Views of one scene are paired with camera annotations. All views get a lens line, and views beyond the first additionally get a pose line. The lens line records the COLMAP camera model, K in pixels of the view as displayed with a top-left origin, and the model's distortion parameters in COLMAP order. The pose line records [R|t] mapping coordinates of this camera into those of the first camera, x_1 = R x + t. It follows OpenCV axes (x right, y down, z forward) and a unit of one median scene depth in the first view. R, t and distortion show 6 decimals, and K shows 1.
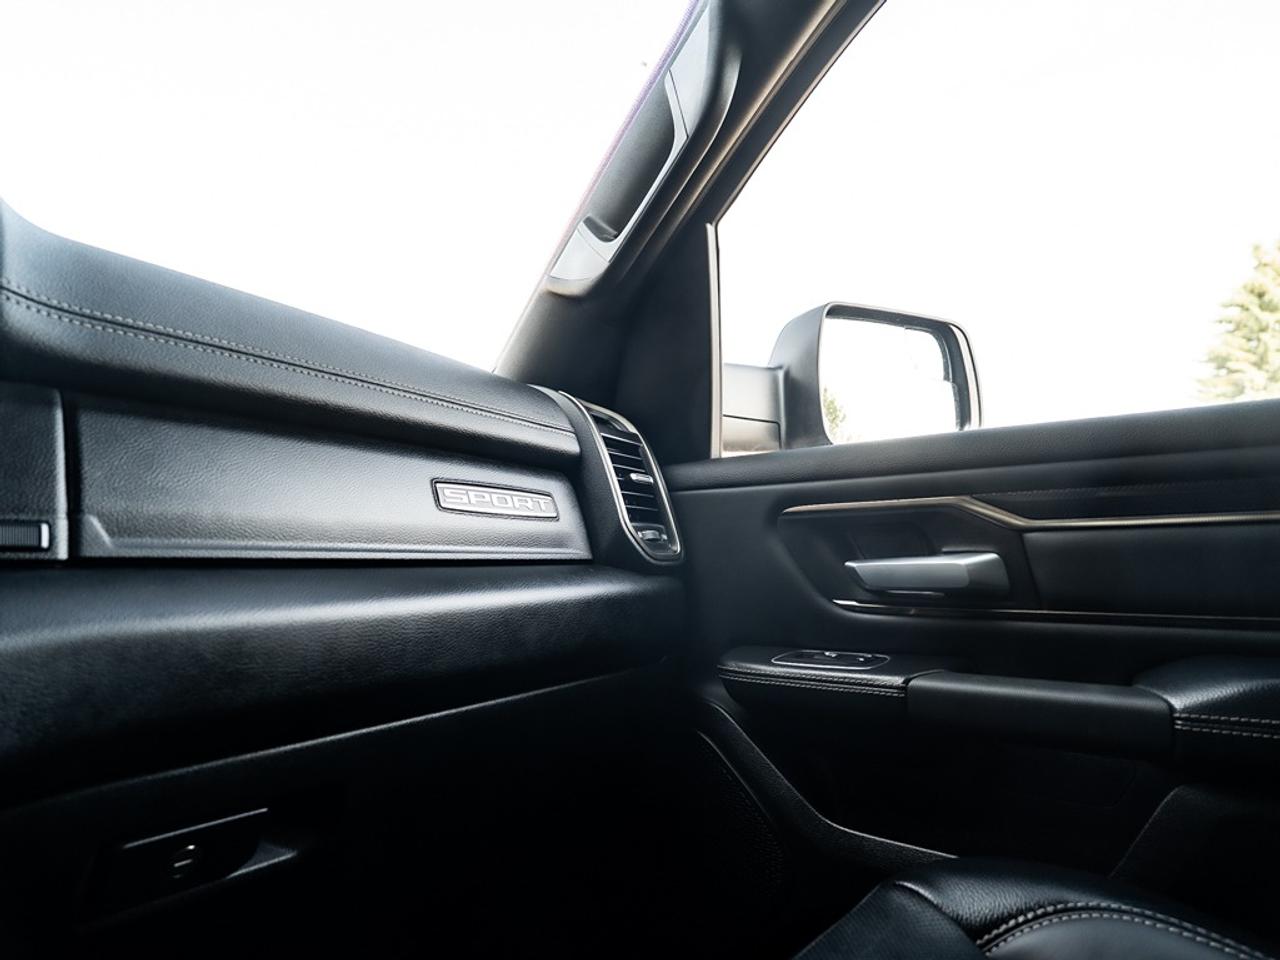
lens RADIAL K [[782.0, 0, 637.0], [0, 782.0, 473.7], [0, 0, 1]] dist [-0.022868, -0.002732]
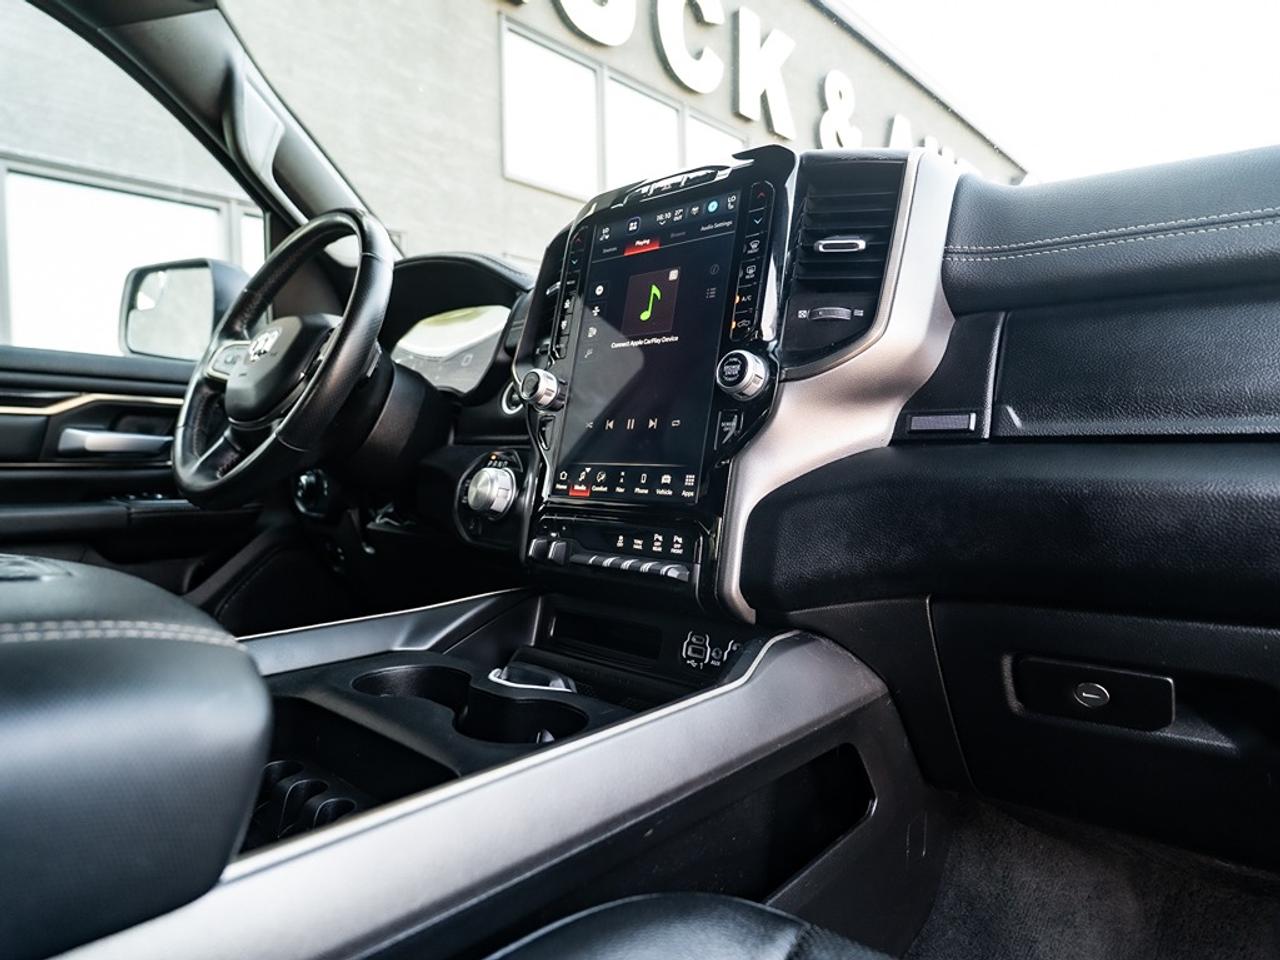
lens RADIAL K [[782.0, 0, 637.6], [0, 782.0, 480.5], [0, 0, 1]] dist [-0.022868, -0.002732]
pose [[-0.037795, 0.020973, -0.999065, 0.415482], [0.092629, 0.995549, 0.017395, 0.064602], [0.994983, -0.091885, -0.039569, 0.265678]]
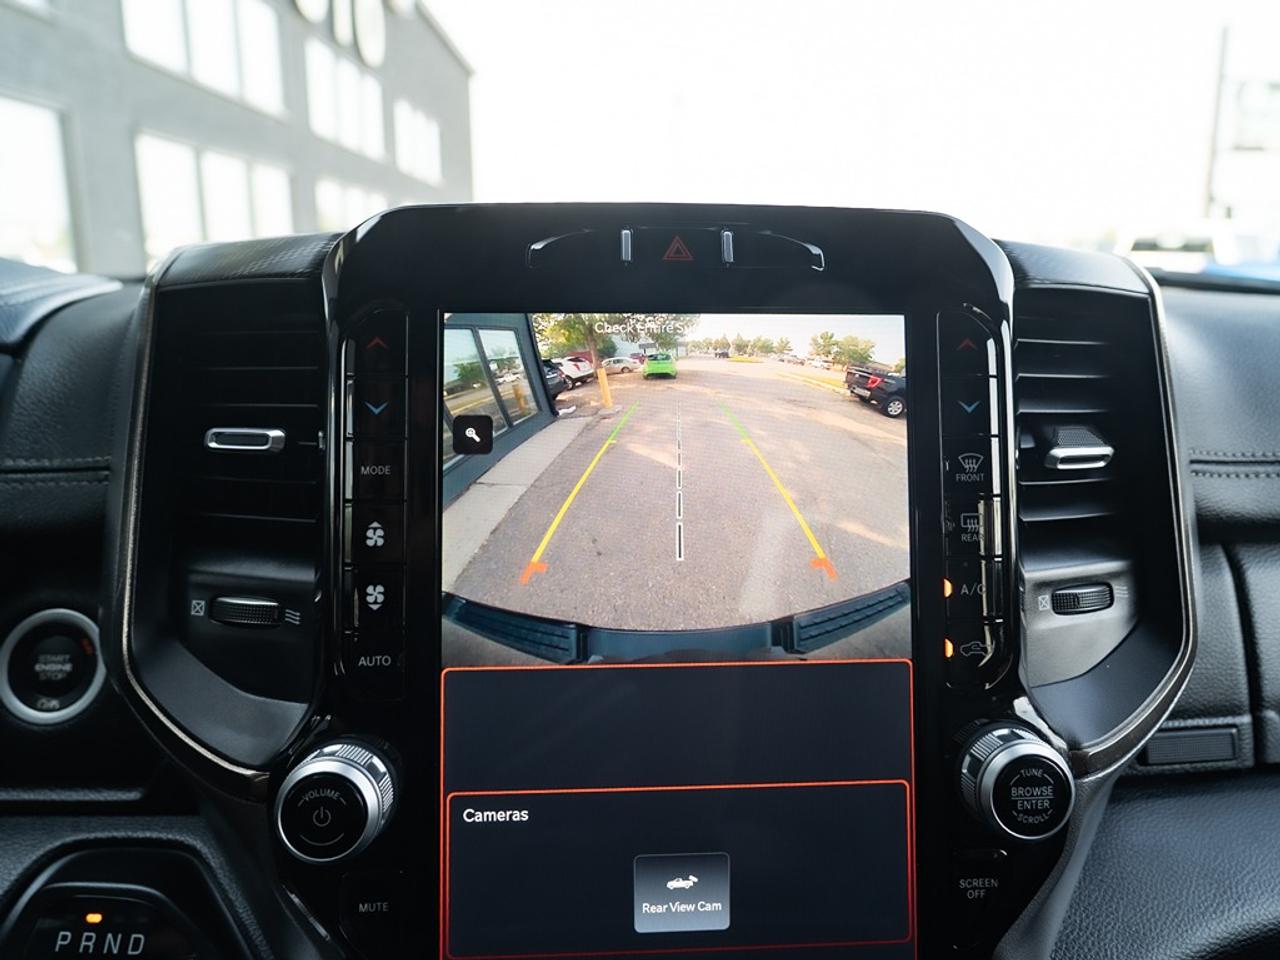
lens RADIAL K [[858.2, 0, 671.4], [0, 858.2, 442.2], [0, 0, 1]] dist [-0.007409, -0.001259]
pose [[0.671592, 0.114903, -0.731957, -0.317970], [0.079190, 0.971111, 0.225104, -0.324187], [0.736677, -0.209141, 0.643092, -0.026797]]
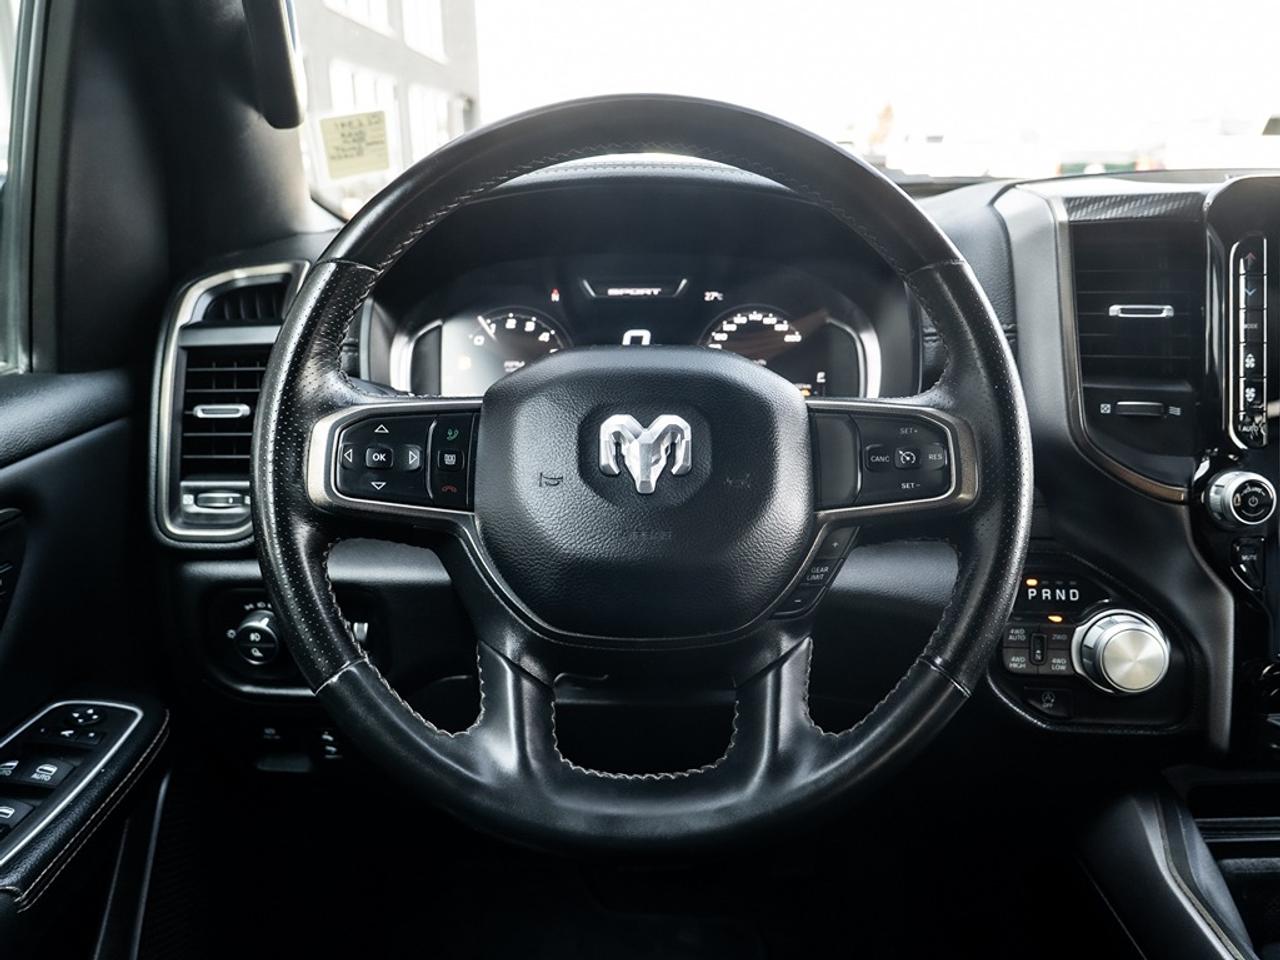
lens RADIAL K [[1004.1, 0, 674.2], [0, 1004.1, 450.6], [0, 0, 1]] dist [-0.023838, 0.001280]
pose [[0.658954, 0.172997, -0.732019, -0.392809], [0.086011, 0.949479, 0.301814, -0.445565], [0.747249, -0.261843, 0.610784, -0.895249]]
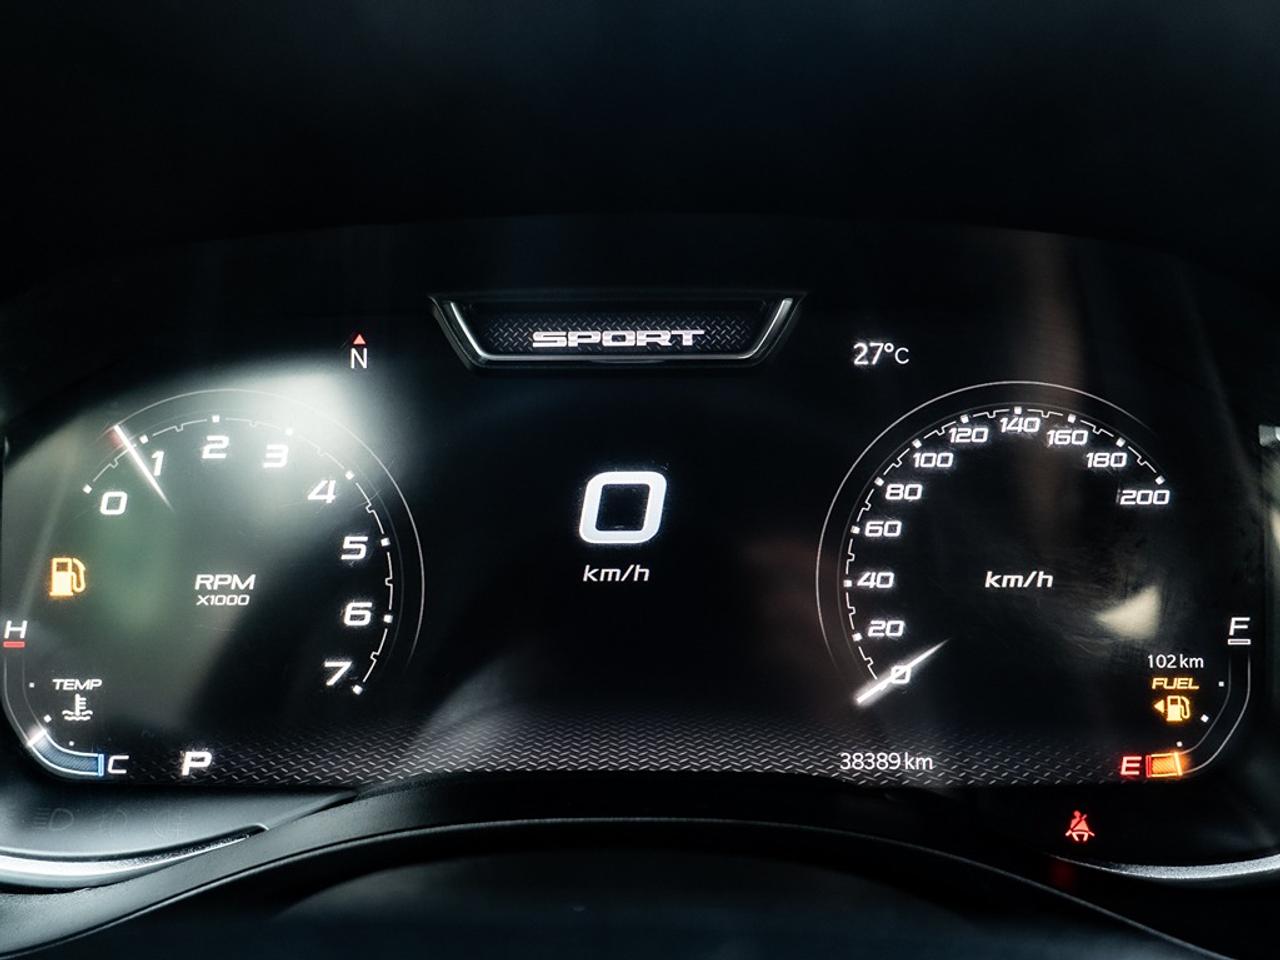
lens RADIAL K [[782.0, 0, 646.7], [0, 782.0, 467.4], [0, 0, 1]] dist [-0.022868, -0.002732]
pose [[0.620332, 0.249724, -0.743523, -1.111237], [0.098510, 0.915648, 0.389724, -0.333748], [0.778128, -0.315003, 0.543405, -0.304602]]
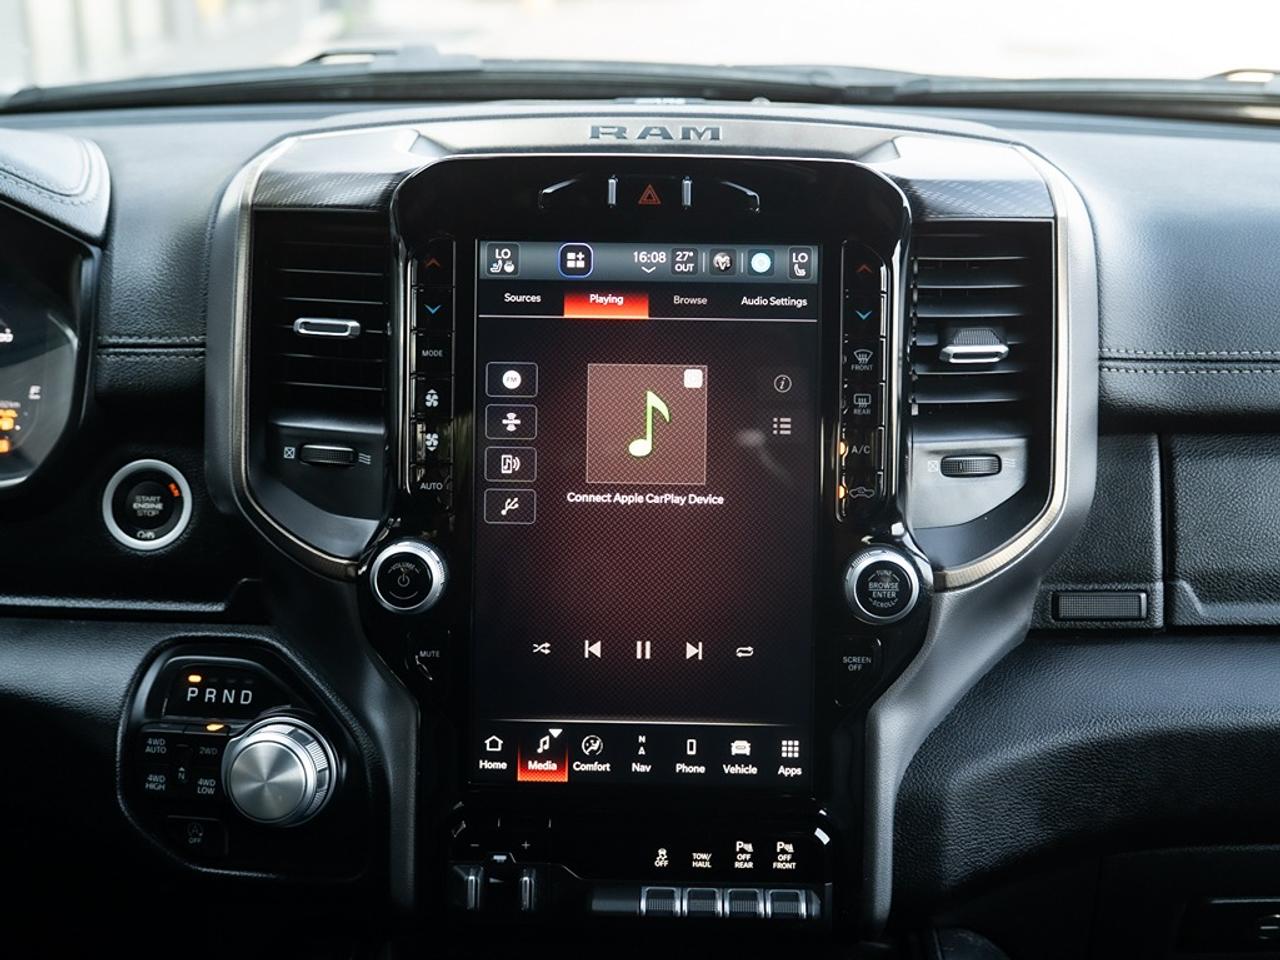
lens RADIAL K [[2098.1, 0, 635.7], [0, 2098.1, 416.2], [0, 0, 1]] dist [0.031941, 0.000000]
pose [[0.607532, 0.180299, -0.773561, 0.564927], [0.080026, 0.955047, 0.285449, -0.611950], [0.790254, -0.235324, 0.565793, -0.634519]]
